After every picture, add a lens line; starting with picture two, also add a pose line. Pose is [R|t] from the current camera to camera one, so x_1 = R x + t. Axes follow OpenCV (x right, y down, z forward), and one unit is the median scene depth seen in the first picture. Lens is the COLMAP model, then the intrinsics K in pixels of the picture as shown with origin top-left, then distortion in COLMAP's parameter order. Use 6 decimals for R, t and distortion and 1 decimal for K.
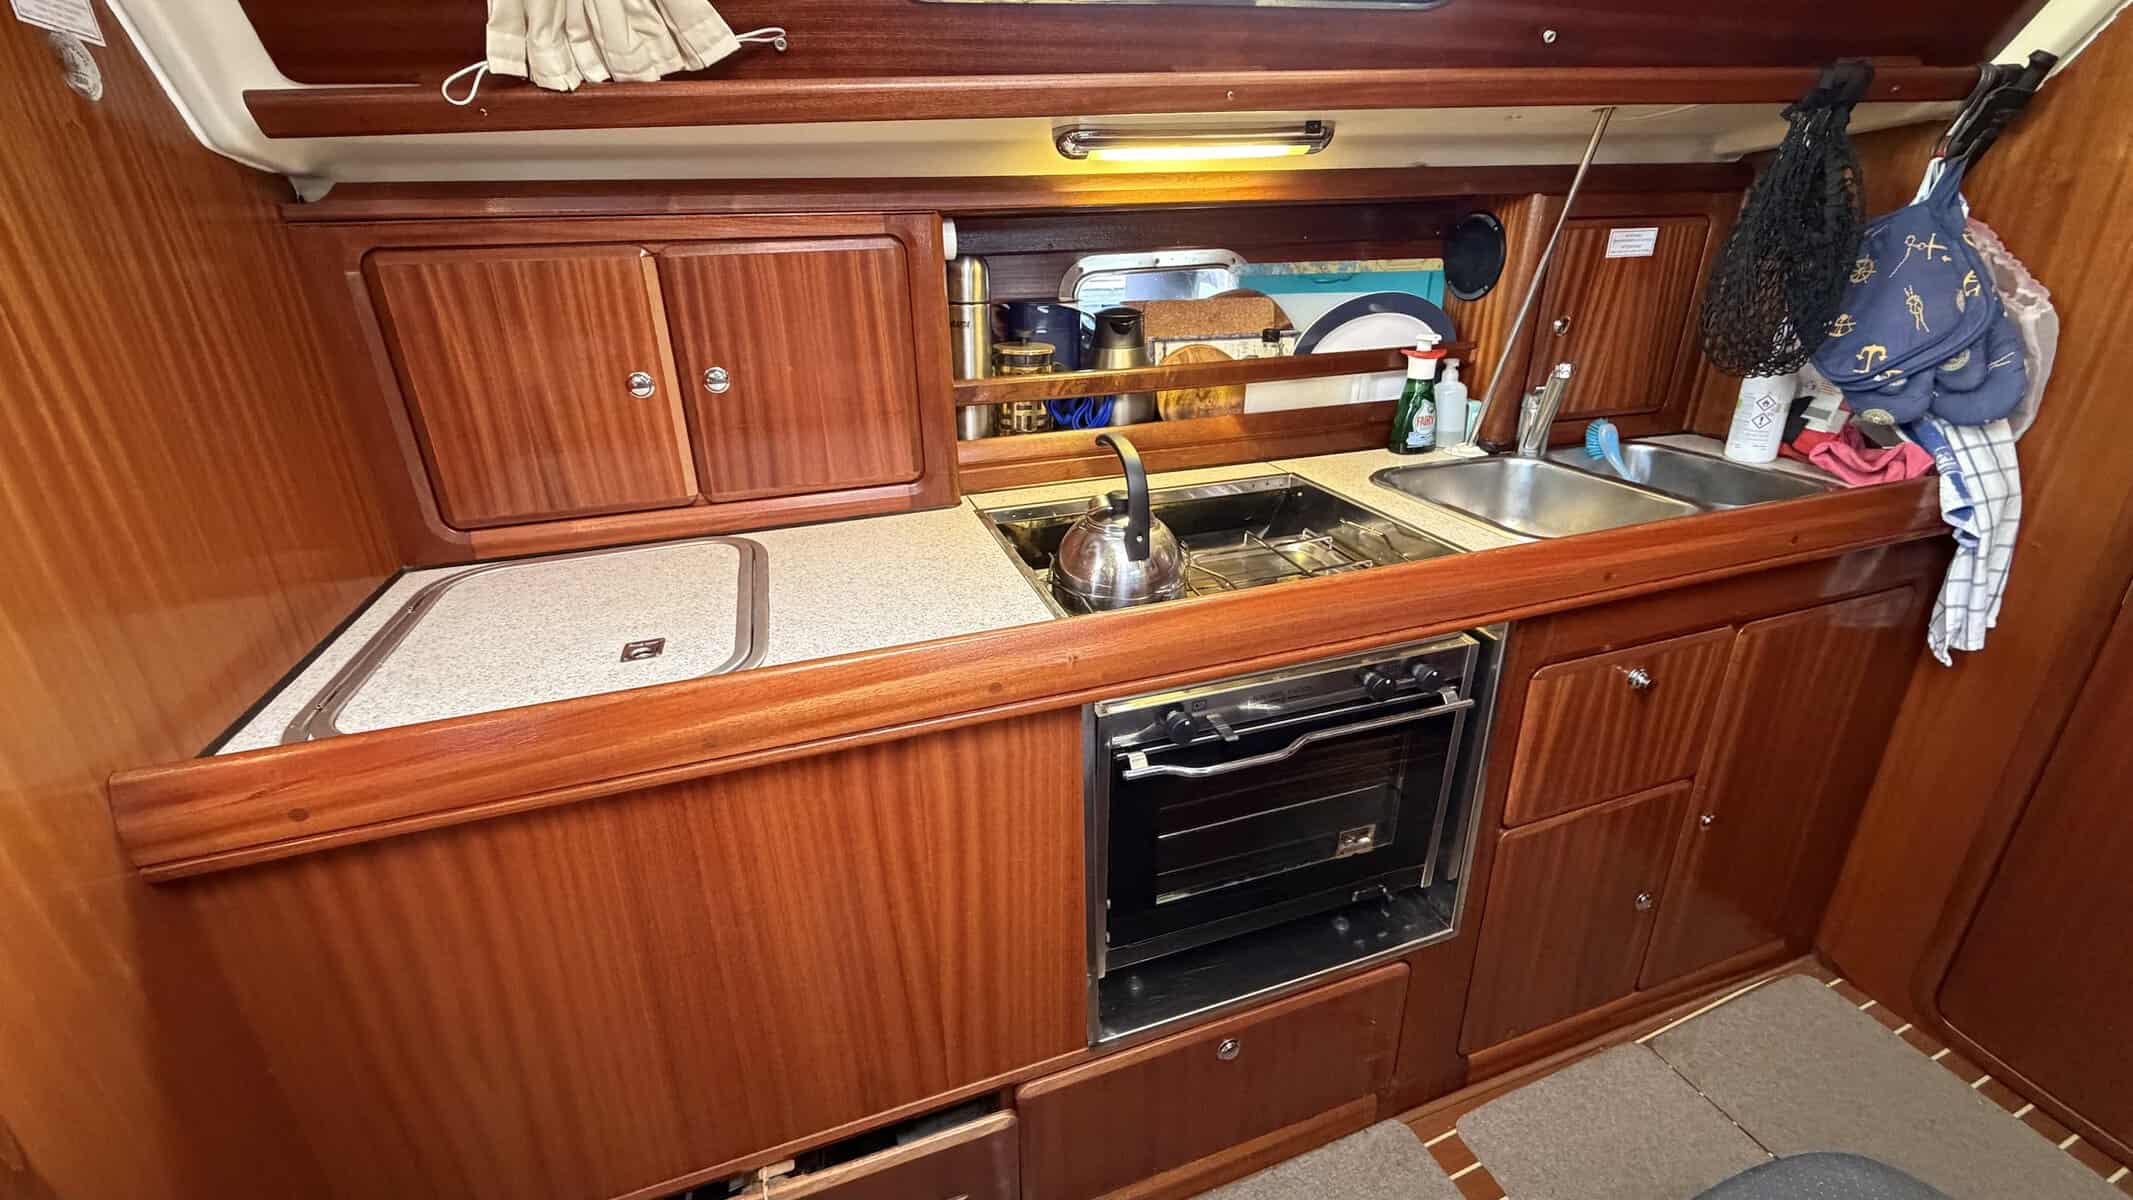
lens RADIAL K [[851.0, 0, 1064.1], [0, 851.0, 550.7], [0, 0, 1]] dist [0.000981, -0.001033]
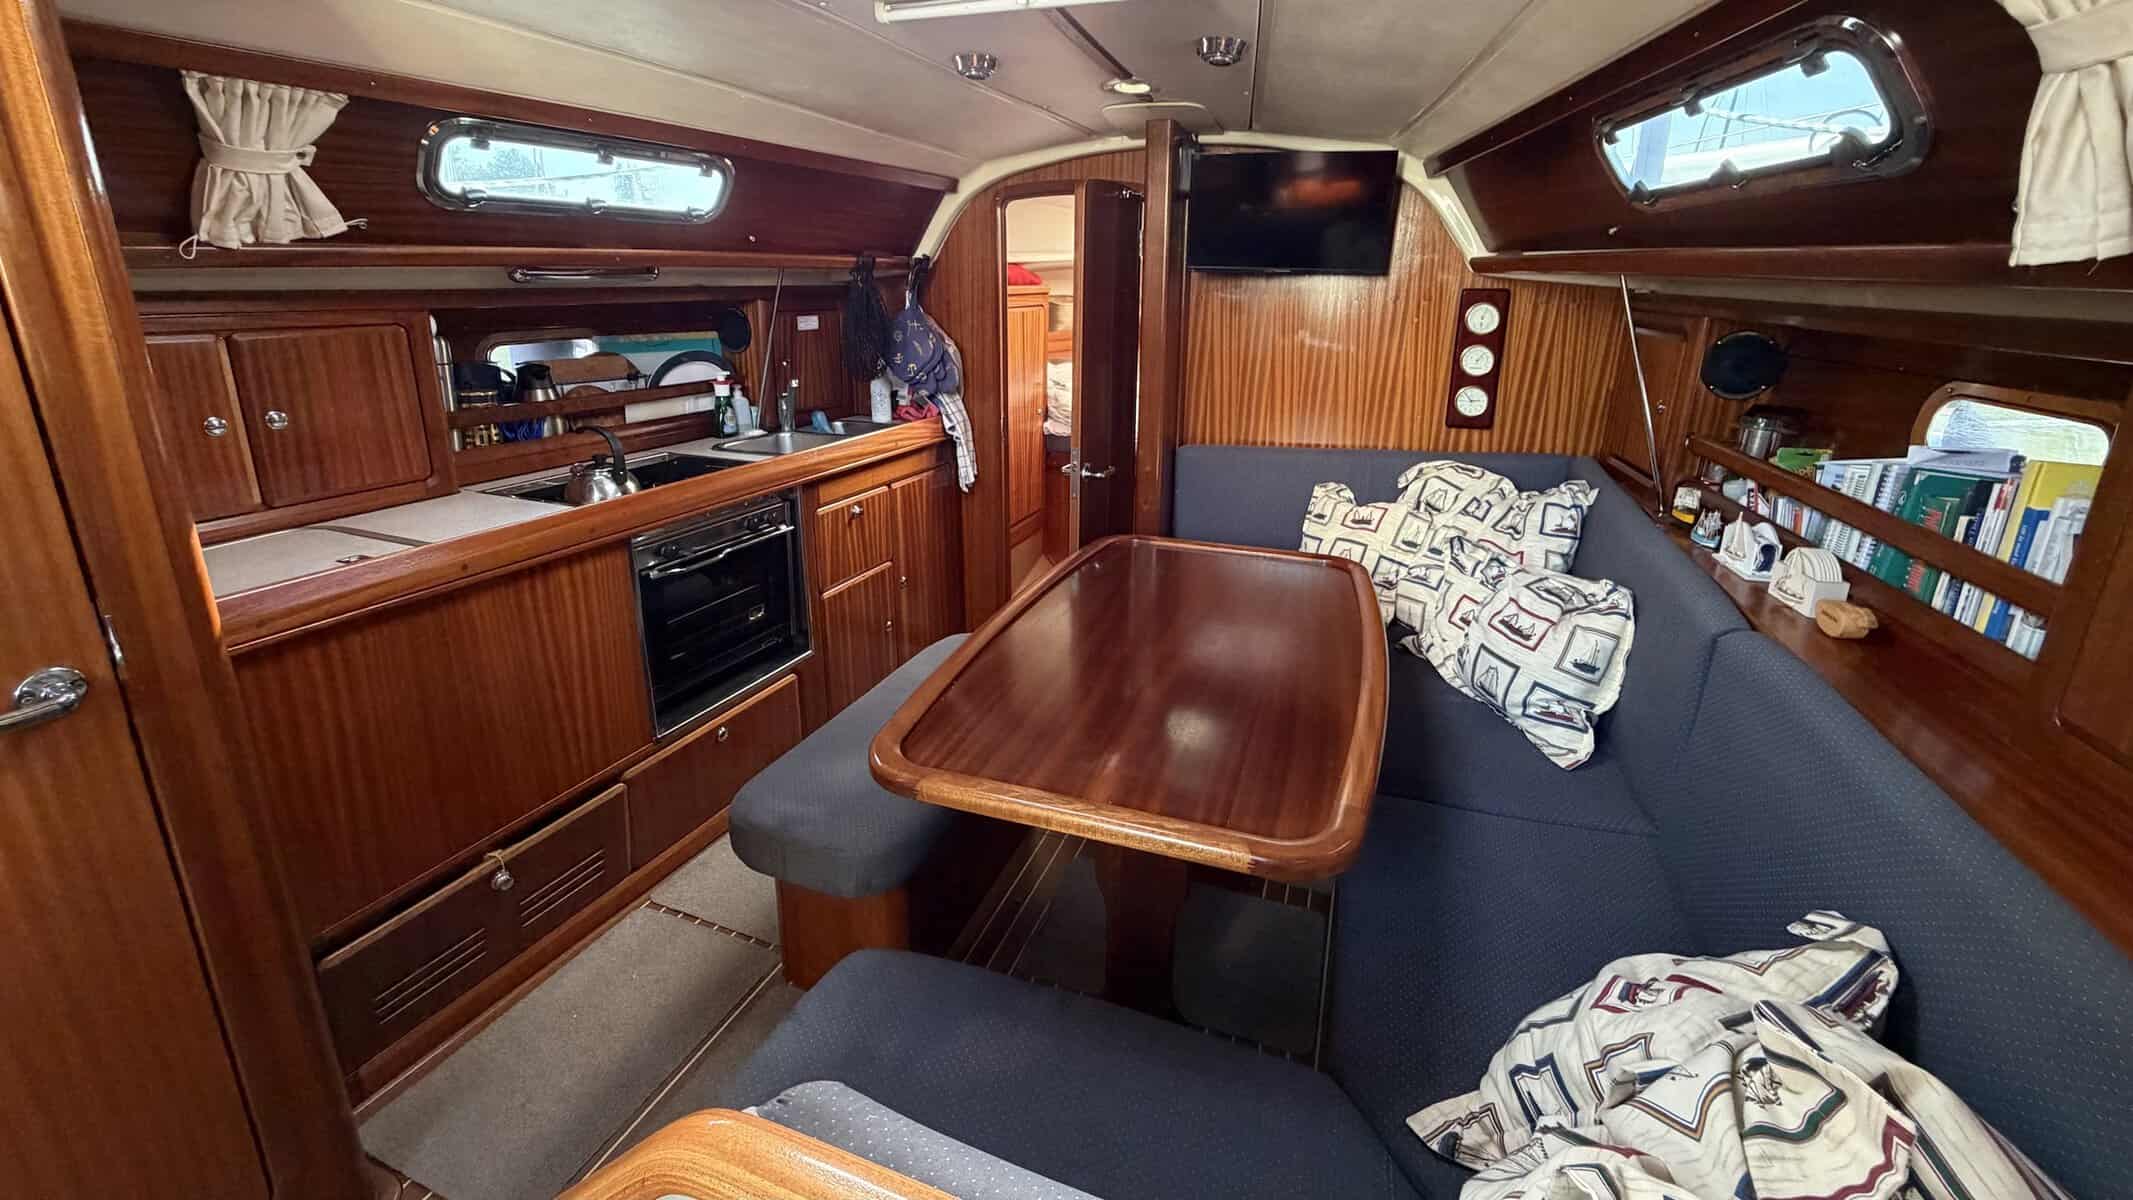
lens RADIAL K [[851.0, 0, 1060.3], [0, 851.0, 511.7], [0, 0, 1]] dist [0.000981, -0.001033]
pose [[0.675228, -0.165877, 0.718715, -0.554808], [0.246323, 0.969157, -0.007740, 0.286974], [-0.695264, 0.182262, 0.695261, -0.900271]]
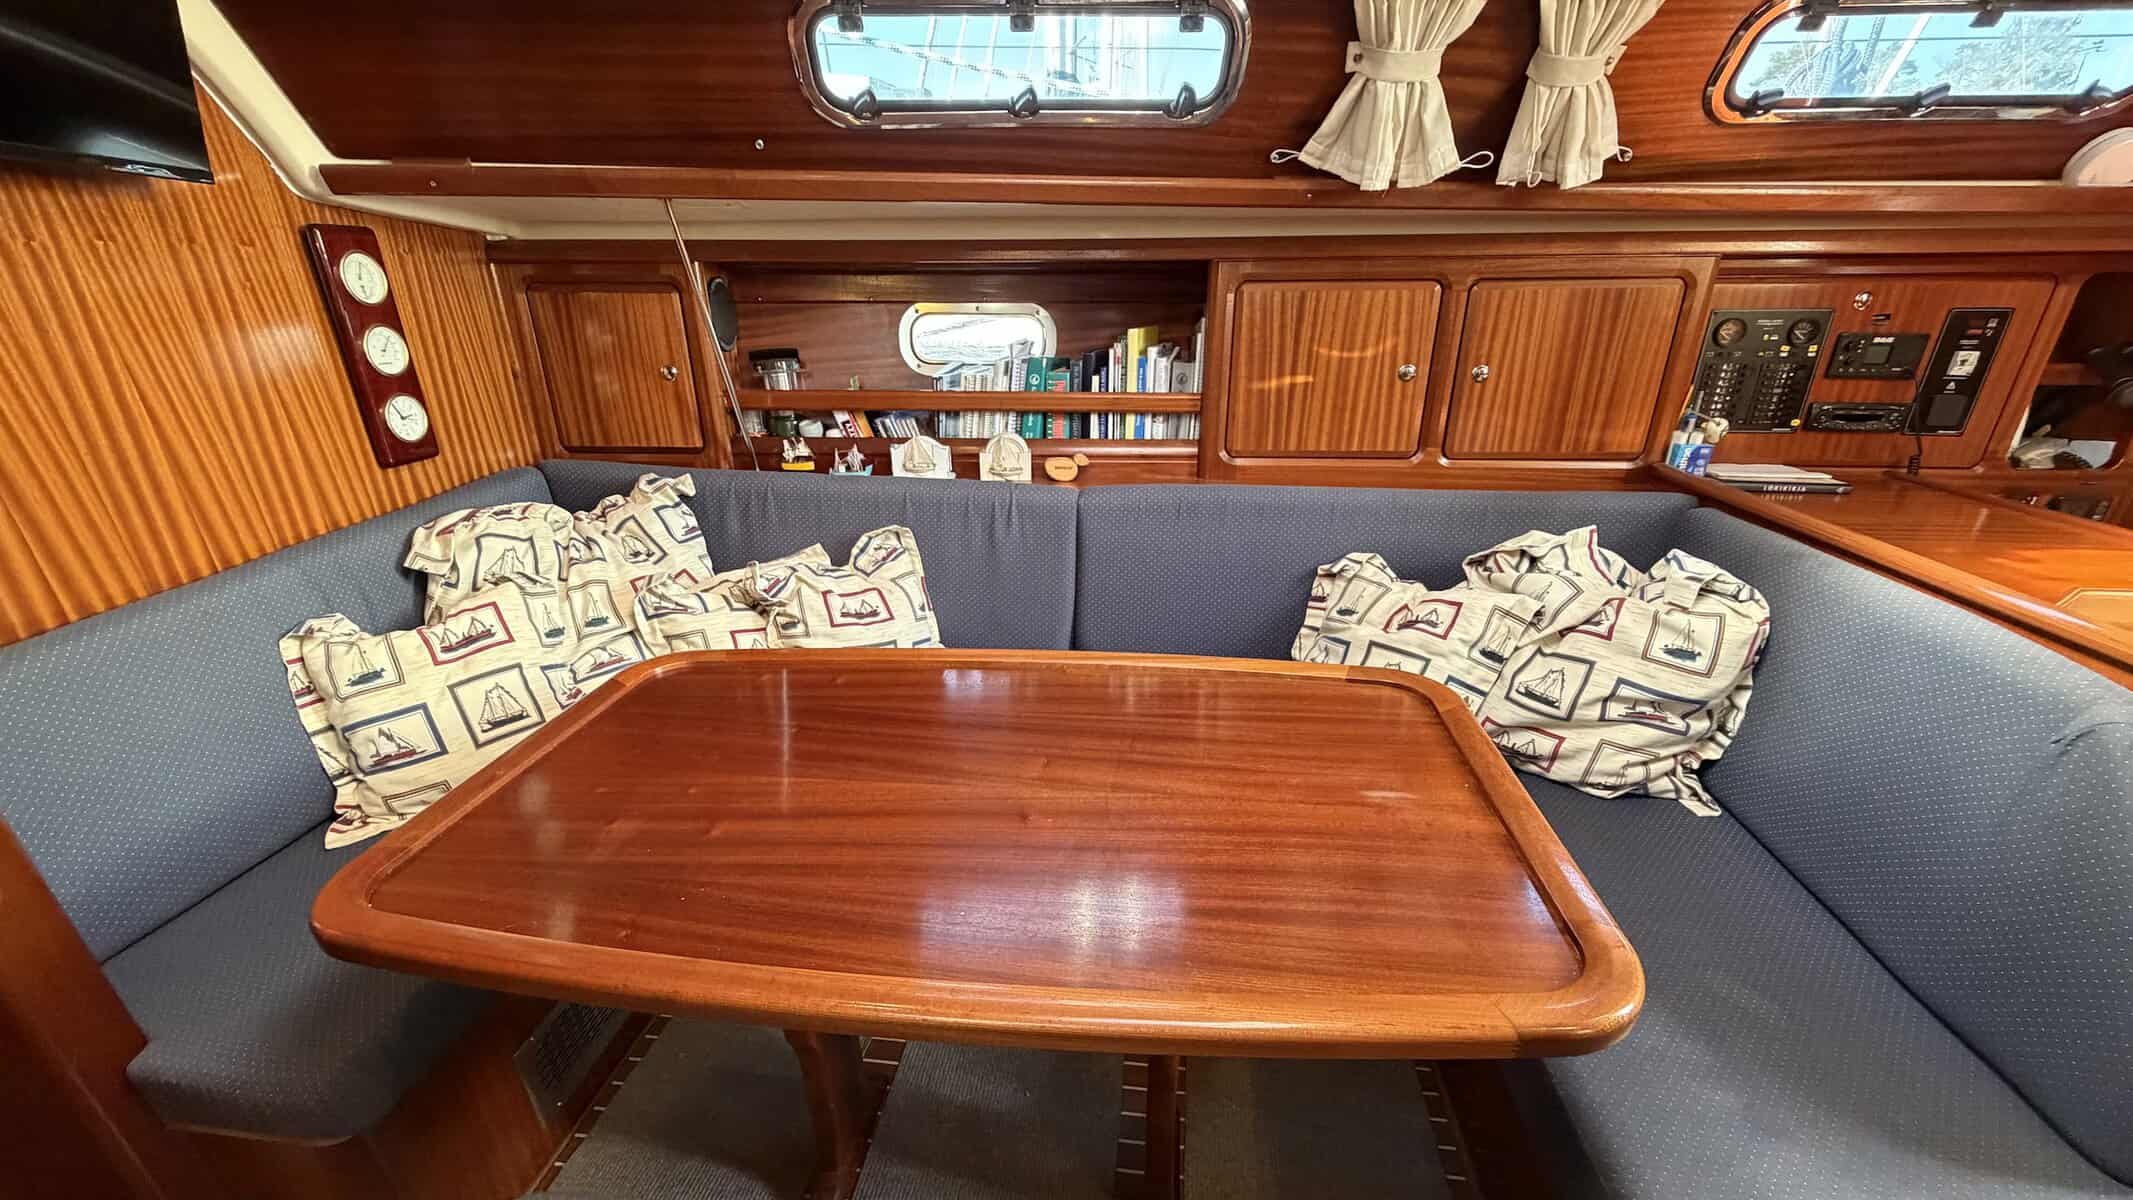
lens RADIAL K [[851.0, 0, 1056.2], [0, 851.0, 673.0], [0, 0, 1]] dist [0.000981, -0.001033]
pose [[-0.871620, -0.172520, 0.458819, 0.091629], [0.207639, 0.717948, 0.664407, -0.119546], [-0.444032, 0.674379, -0.589956, 0.372480]]
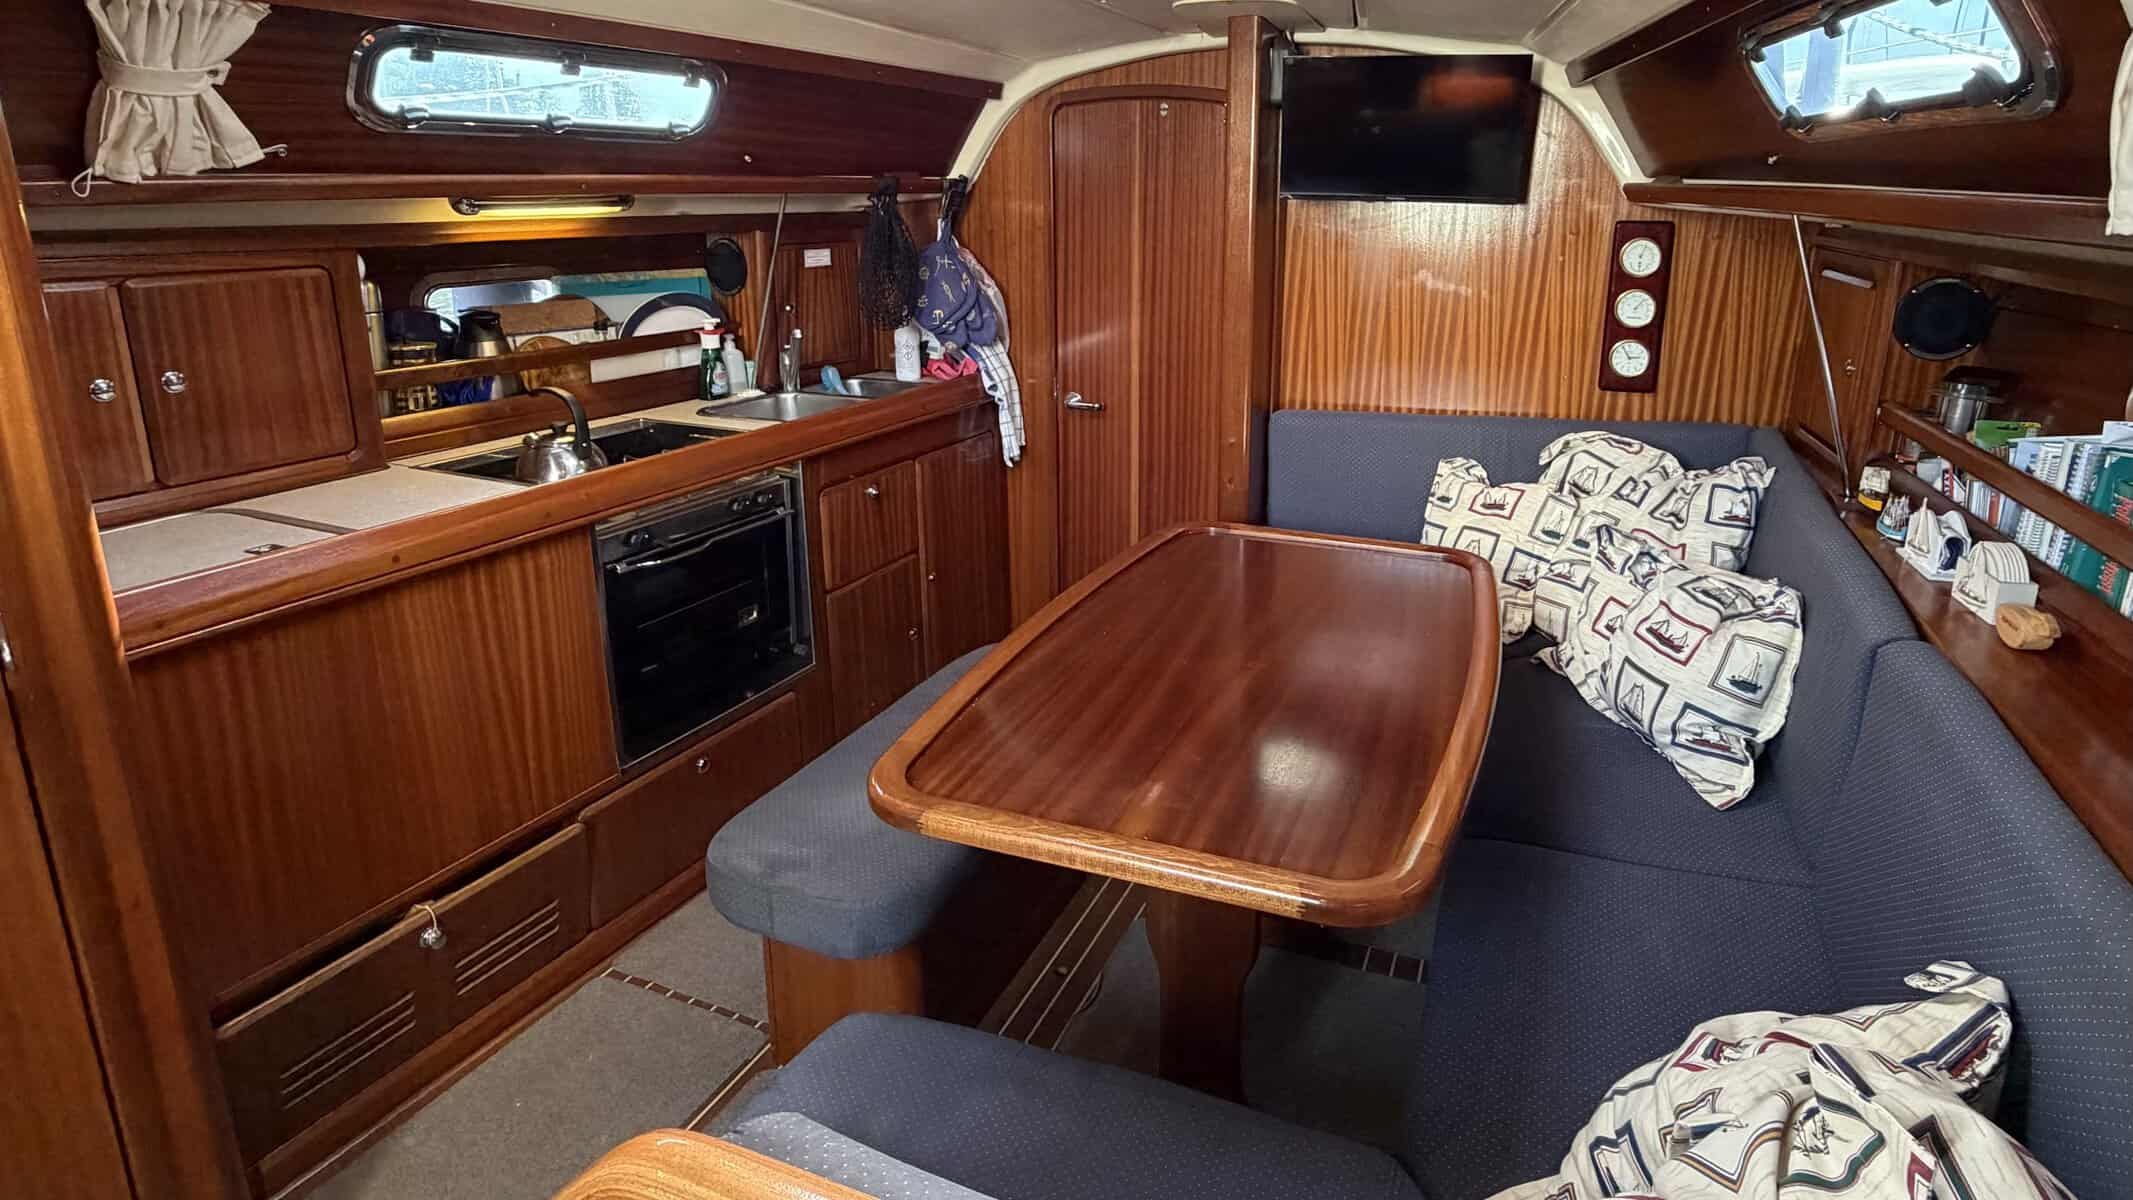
lens RADIAL K [[1103.7, 0, 1146.9], [0, 1103.7, 464.5], [0, 0, 1]] dist [-0.003820, 0.003000]
pose [[0.680478, -0.148172, 0.717632, -0.589561], [0.243028, 0.969547, -0.030260, 0.294296], [-0.691294, 0.194996, 0.695765, -1.019739]]
